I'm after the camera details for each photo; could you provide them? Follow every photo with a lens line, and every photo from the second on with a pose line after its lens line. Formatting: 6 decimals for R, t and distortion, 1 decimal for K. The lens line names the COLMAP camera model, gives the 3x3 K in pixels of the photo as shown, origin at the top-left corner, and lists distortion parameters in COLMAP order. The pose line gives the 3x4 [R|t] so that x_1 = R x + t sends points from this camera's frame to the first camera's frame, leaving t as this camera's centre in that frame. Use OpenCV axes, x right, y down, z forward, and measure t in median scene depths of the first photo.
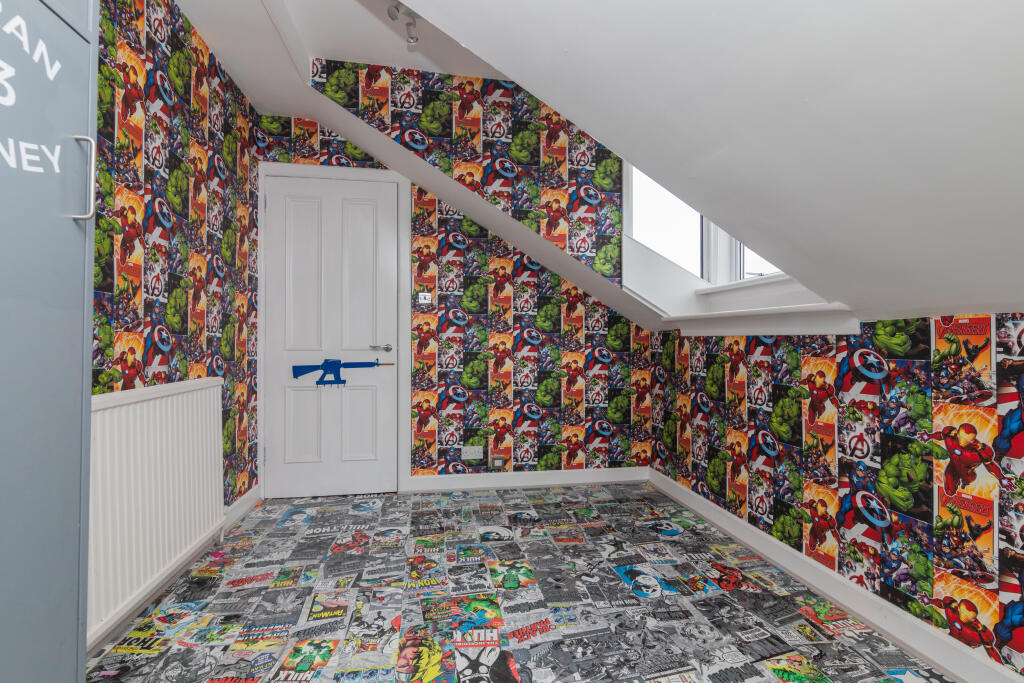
lens RADIAL K [[470.6, 0, 514.7], [0, 470.6, 343.1], [0, 0, 1]] dist [0.000960, -0.000532]
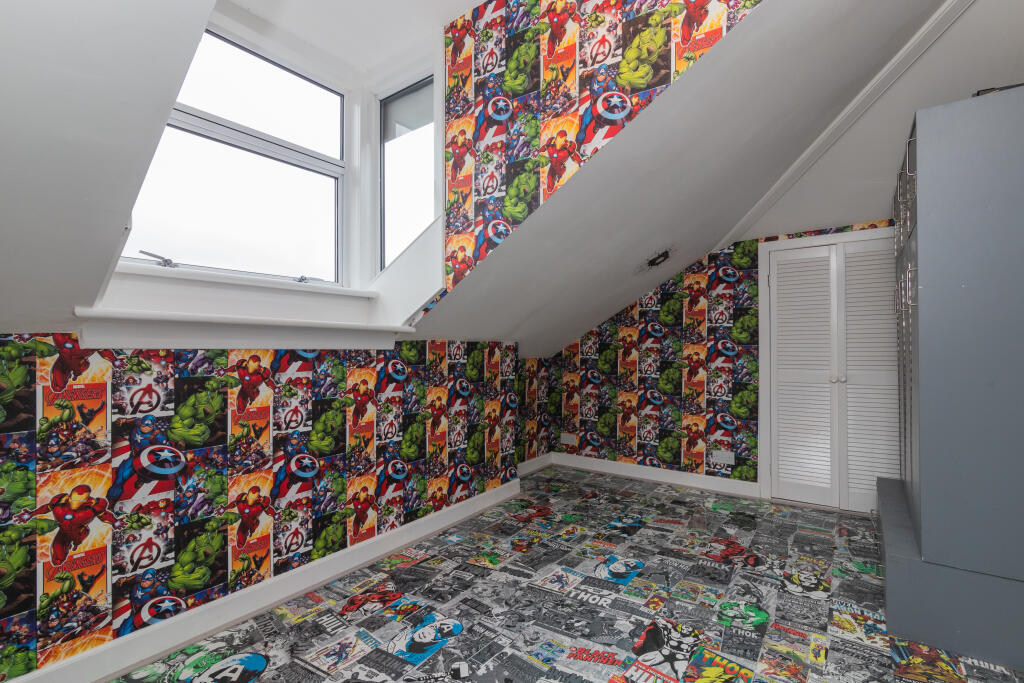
lens RADIAL K [[470.6, 0, 515.0], [0, 470.6, 342.2], [0, 0, 1]] dist [0.000960, -0.000532]
pose [[-0.695262, 0.007093, 0.718722, -0.478243], [0.001504, 0.999963, -0.008413, -0.025532], [-0.718755, -0.004768, -0.695247, 1.554037]]
